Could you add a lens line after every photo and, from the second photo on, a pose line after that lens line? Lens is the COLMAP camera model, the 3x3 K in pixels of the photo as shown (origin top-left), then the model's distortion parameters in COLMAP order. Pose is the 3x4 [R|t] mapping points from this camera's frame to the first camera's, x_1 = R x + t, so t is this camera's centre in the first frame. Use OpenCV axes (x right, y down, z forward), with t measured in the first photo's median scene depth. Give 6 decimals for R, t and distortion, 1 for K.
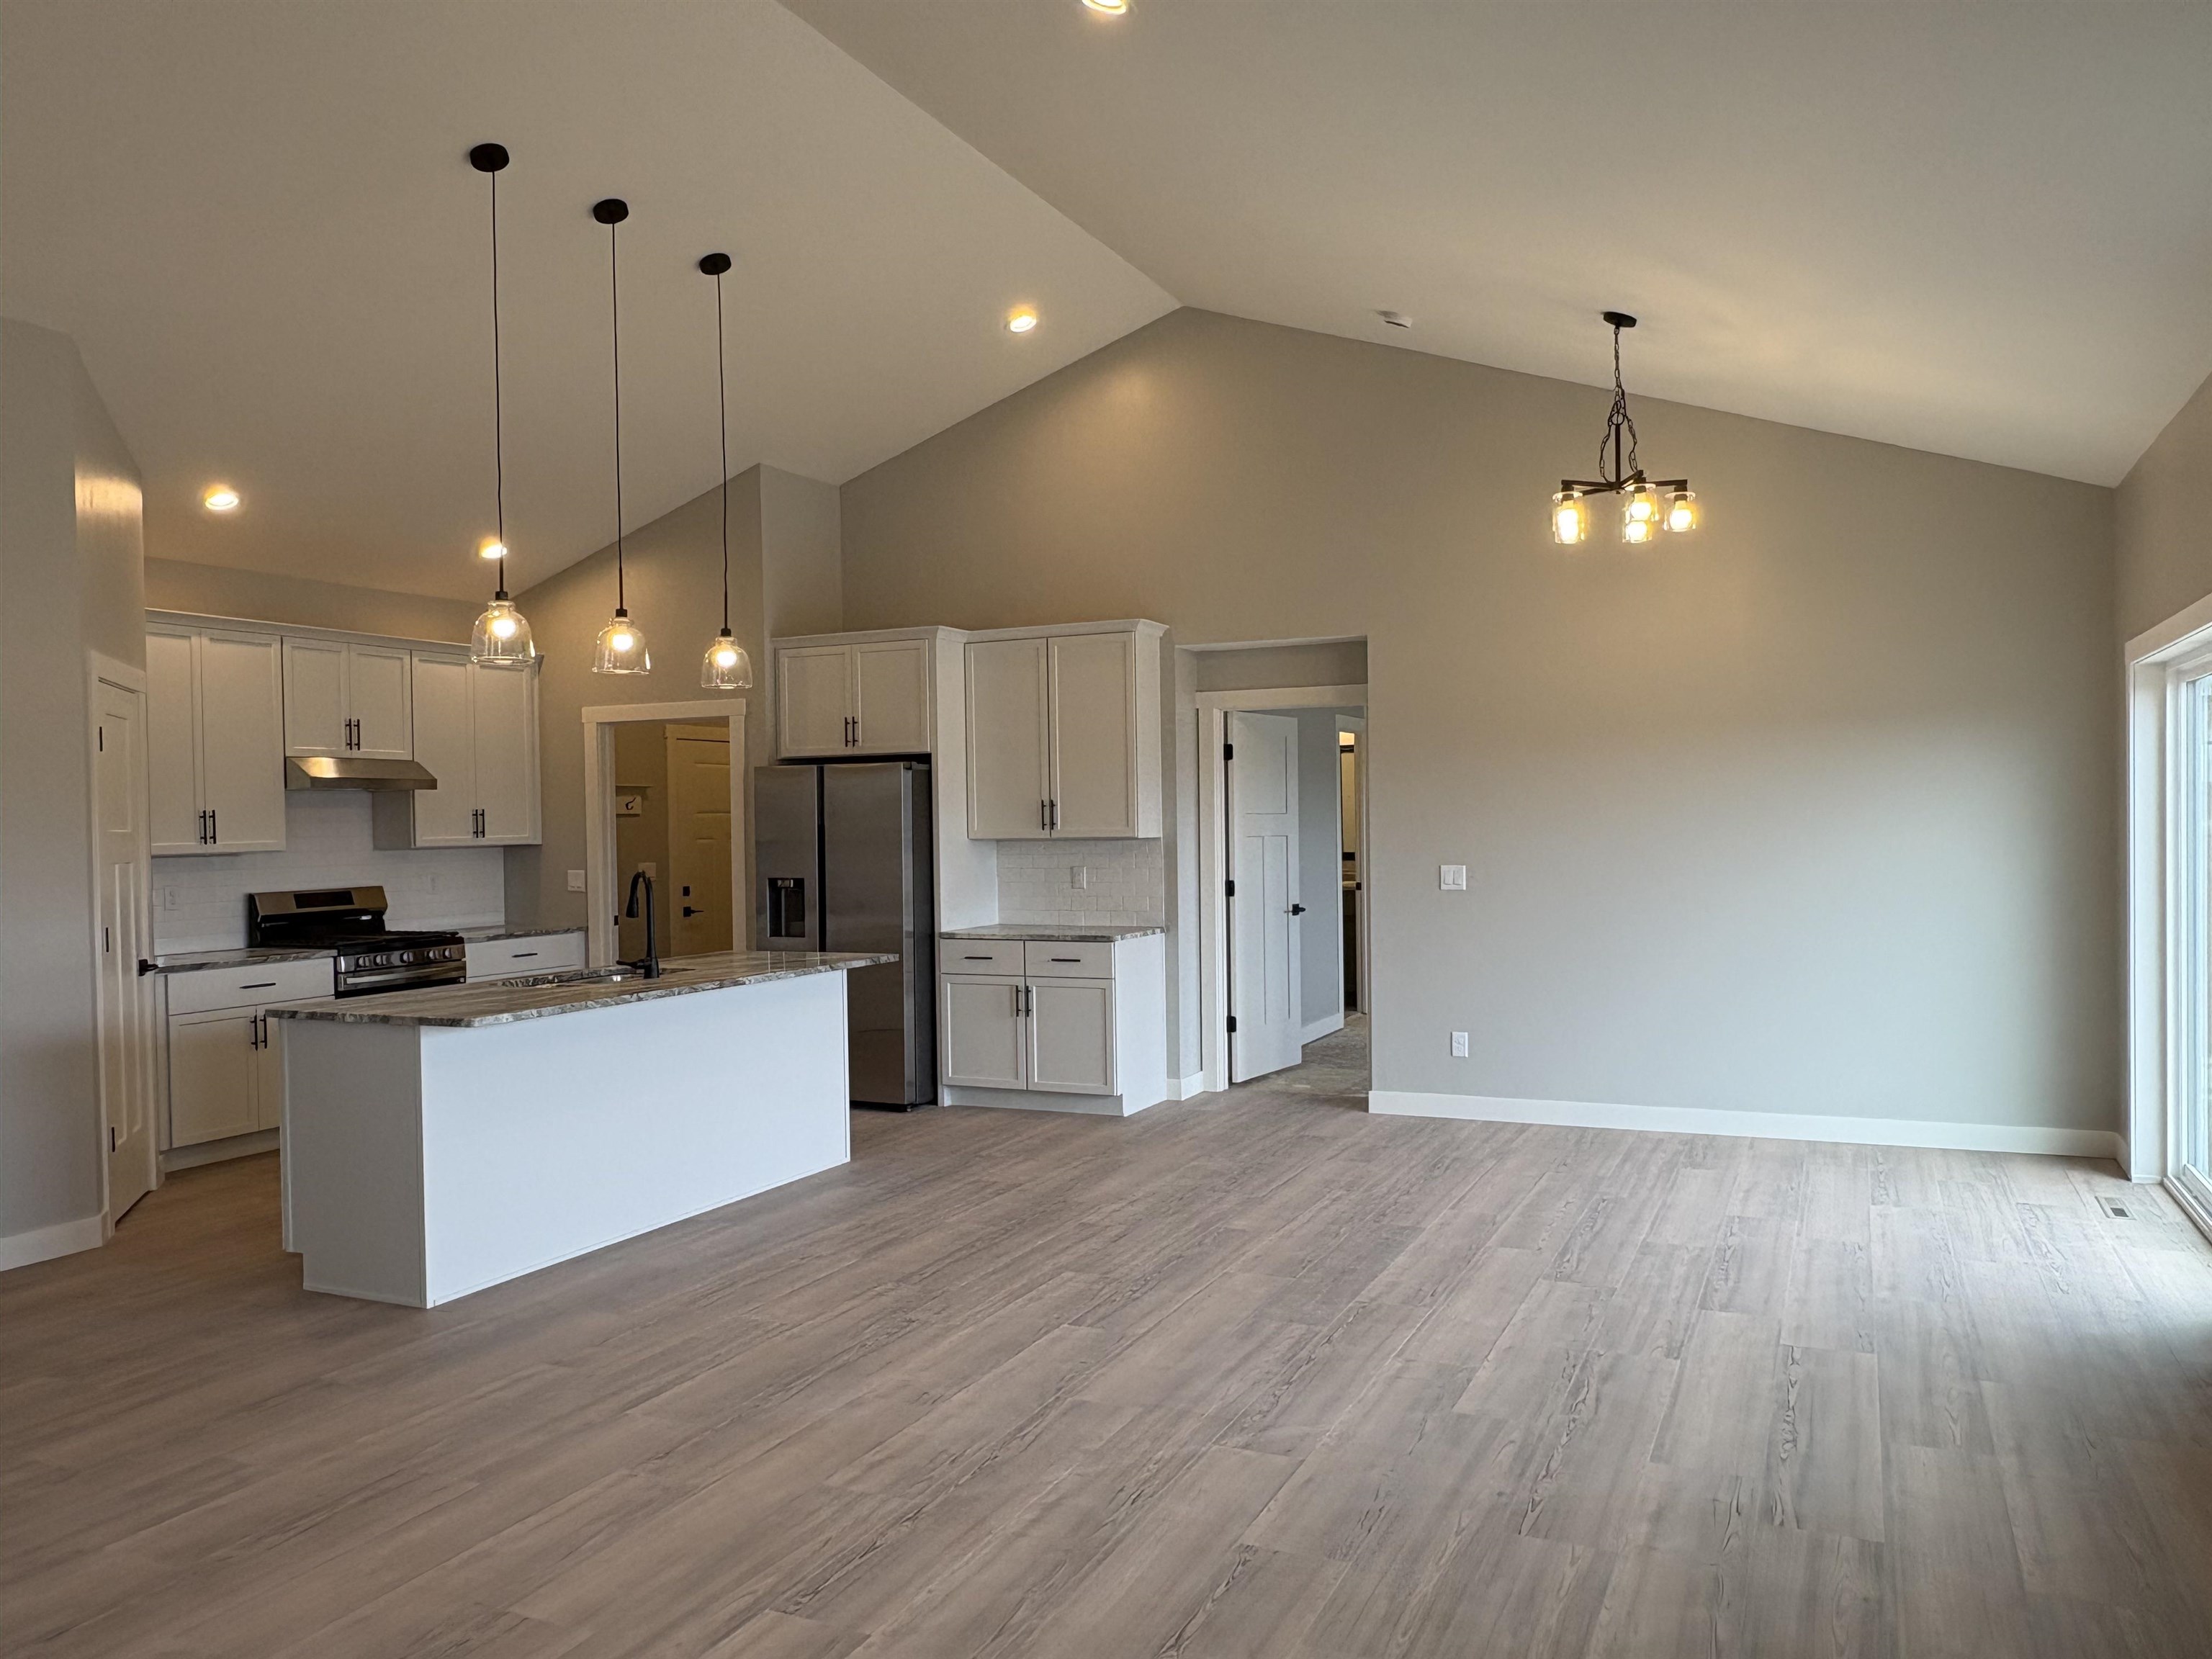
lens RADIAL K [[1607.8, 0, 1117.6], [0, 1607.8, 841.9], [0, 0, 1]] dist [-0.006456, 0.006651]
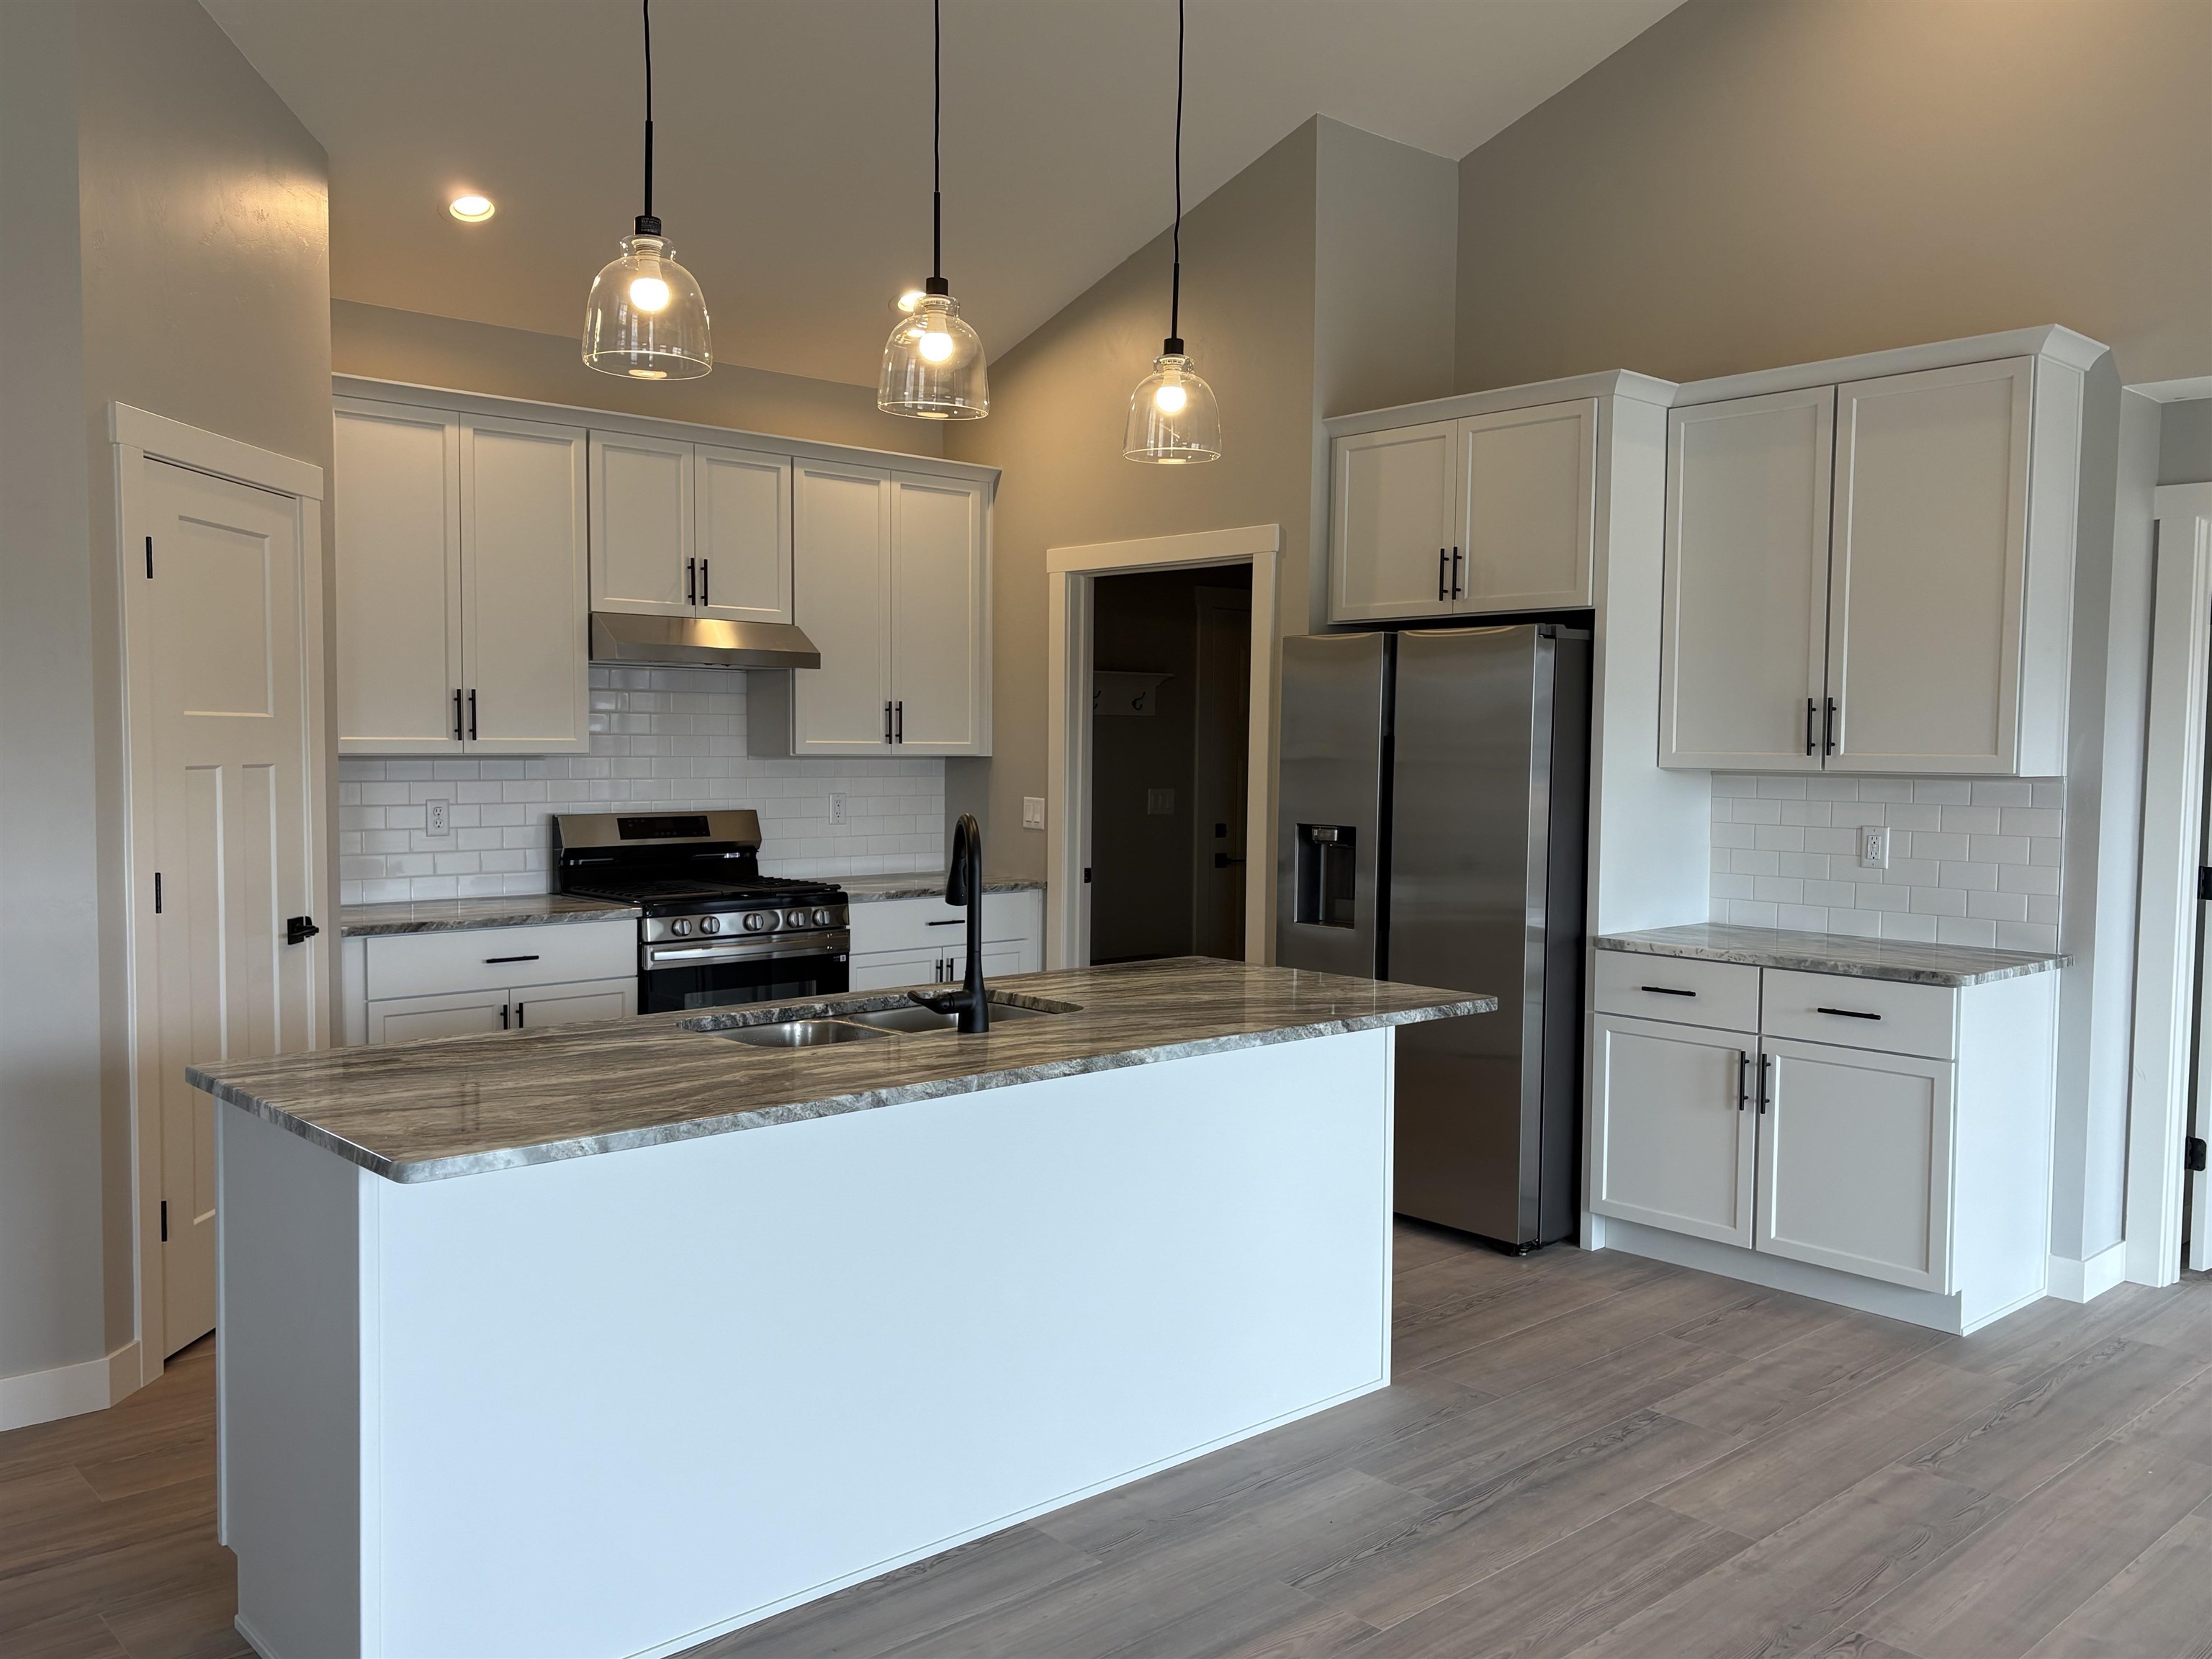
lens RADIAL K [[1781.2, 0, 1091.9], [0, 1781.2, 834.3], [0, 0, 1]] dist [0.071954, -0.079632]
pose [[0.920397, 0.045843, -0.388289, -0.033507], [-0.030266, 0.998476, 0.046140, -0.001819], [0.389813, -0.030715, 0.920382, 0.378584]]
